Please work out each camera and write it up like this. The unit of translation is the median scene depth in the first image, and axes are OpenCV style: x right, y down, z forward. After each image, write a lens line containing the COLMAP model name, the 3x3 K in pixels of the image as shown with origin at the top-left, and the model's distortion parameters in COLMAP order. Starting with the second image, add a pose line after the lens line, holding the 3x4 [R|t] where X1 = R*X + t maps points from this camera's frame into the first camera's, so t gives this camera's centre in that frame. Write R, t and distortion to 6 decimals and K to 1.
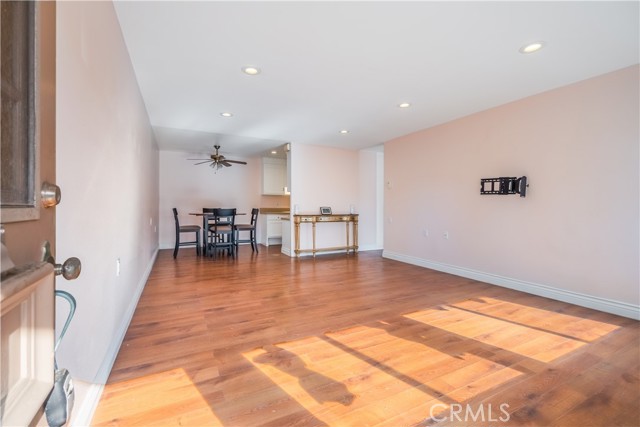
lens RADIAL K [[282.5, 0, 322.2], [0, 282.5, 211.5], [0, 0, 1]] dist [0.000680, -0.001425]
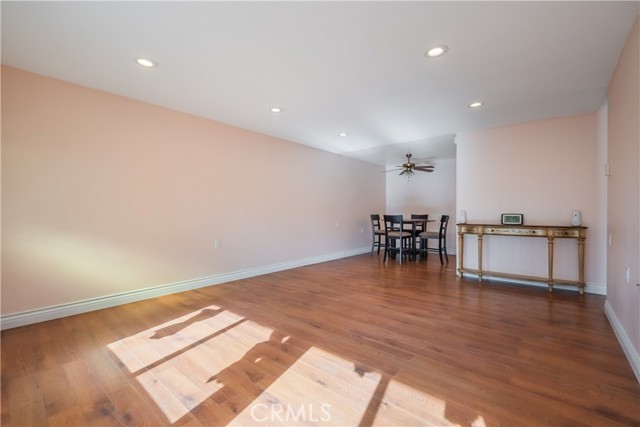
lens RADIAL K [[282.5, 0, 320.8], [0, 282.5, 213.1], [0, 0, 1]] dist [0.000680, -0.001425]
pose [[0.366710, 0.000207, -0.930335, 0.937420], [-0.014644, 0.999877, -0.005549, -0.013061], [0.930220, 0.015659, 0.366668, 0.630470]]
